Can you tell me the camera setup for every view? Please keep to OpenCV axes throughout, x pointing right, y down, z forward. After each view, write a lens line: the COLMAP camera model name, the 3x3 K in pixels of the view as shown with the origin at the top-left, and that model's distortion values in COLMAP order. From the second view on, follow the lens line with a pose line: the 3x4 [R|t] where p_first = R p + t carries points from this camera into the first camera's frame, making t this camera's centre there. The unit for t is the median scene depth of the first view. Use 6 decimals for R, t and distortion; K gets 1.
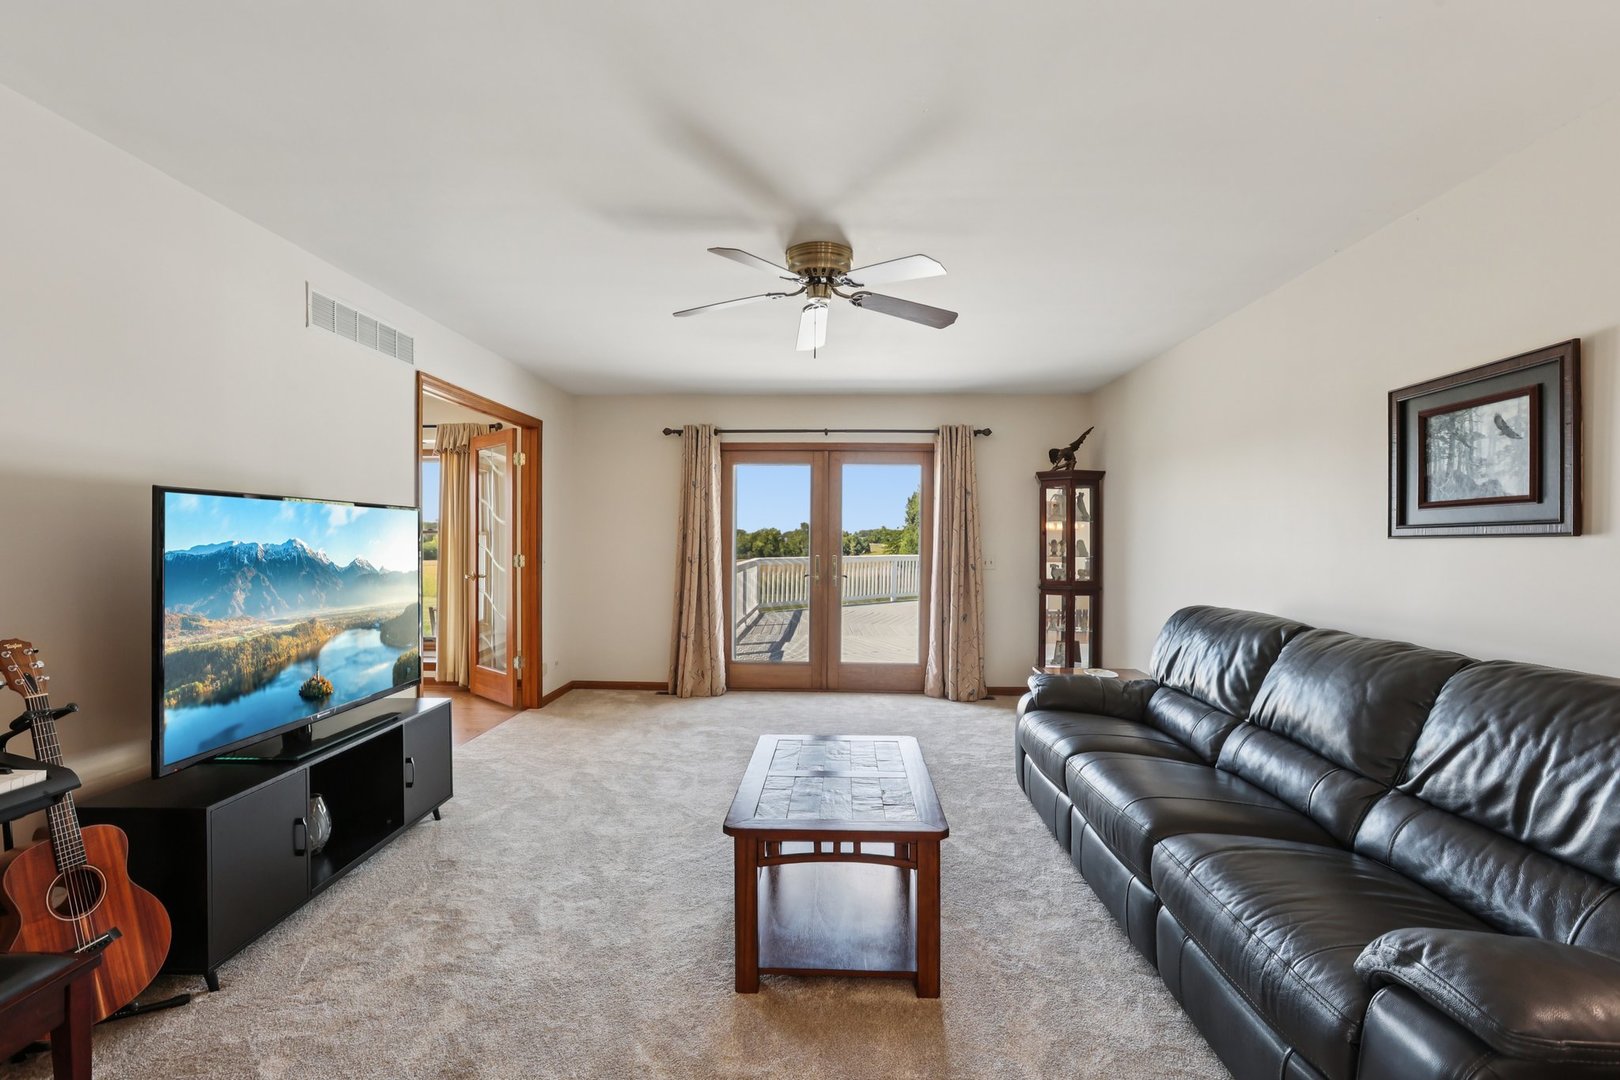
lens RADIAL K [[726.0, 0, 807.9], [0, 726.0, 536.4], [0, 0, 1]] dist [-0.030753, 0.001855]
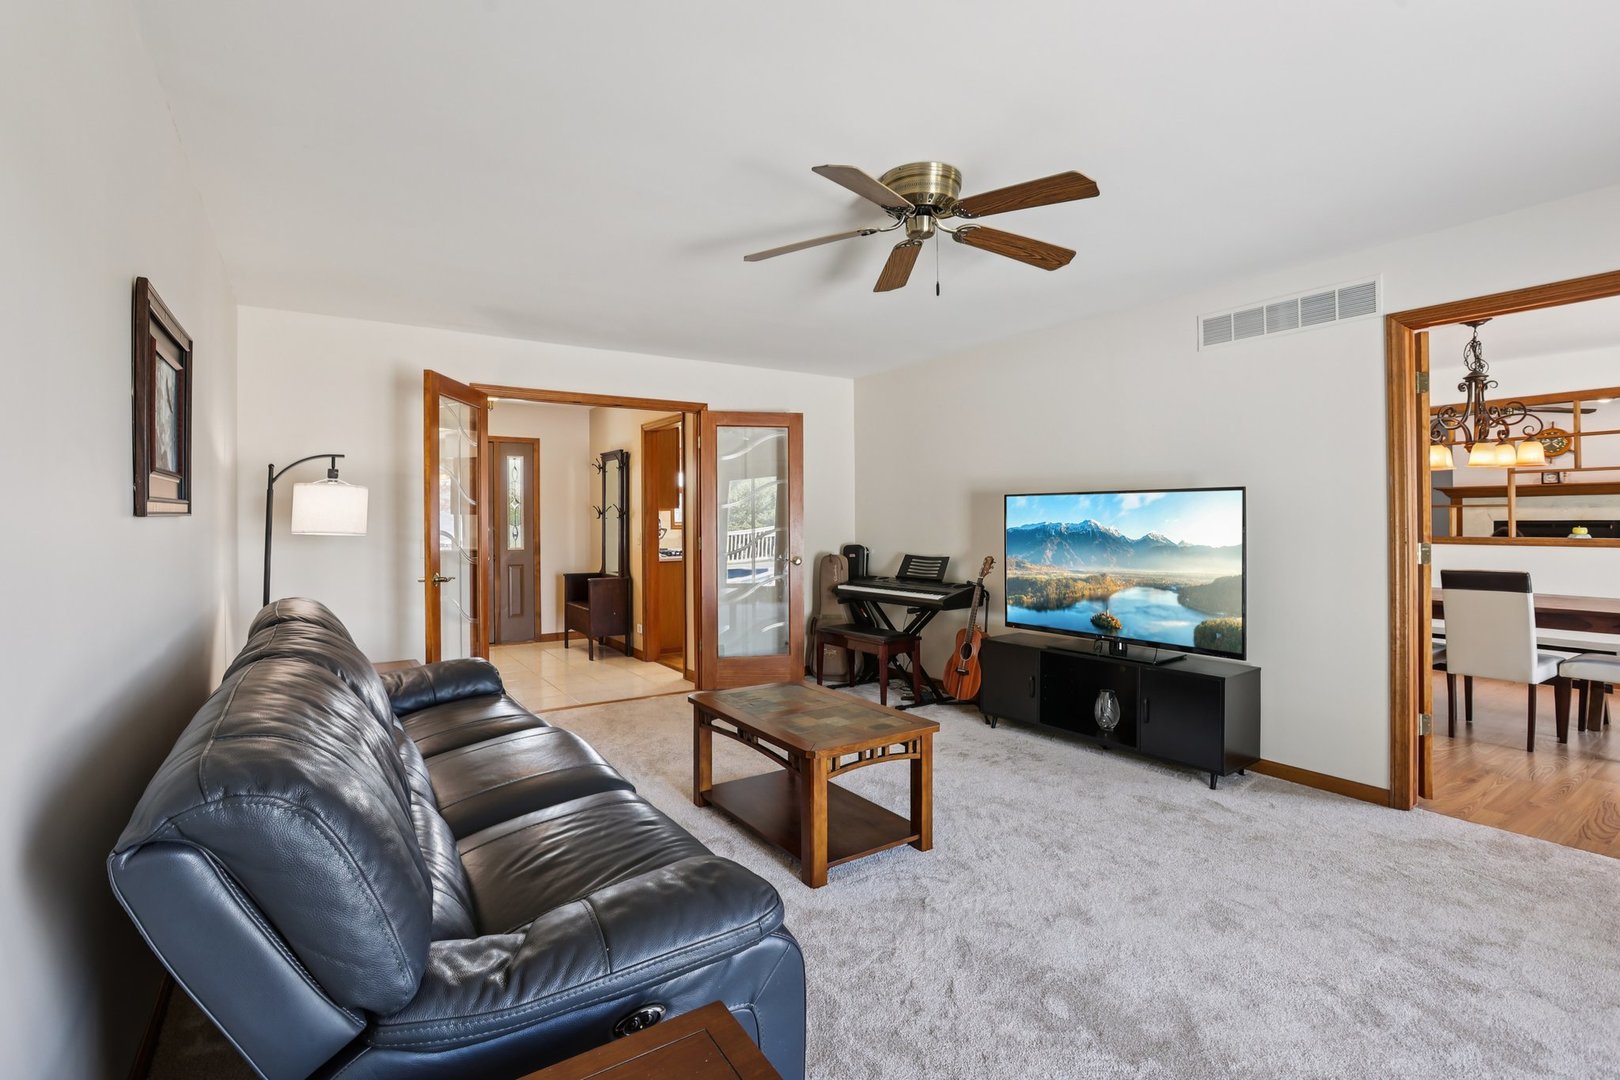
lens RADIAL K [[726.0, 0, 807.6], [0, 726.0, 535.0], [0, 0, 1]] dist [-0.030753, 0.001855]
pose [[-0.634958, 0.002609, -0.772543, 0.854452], [0.010124, 0.999937, -0.004944, 0.037408], [0.772481, -0.010960, -0.634944, 1.490269]]
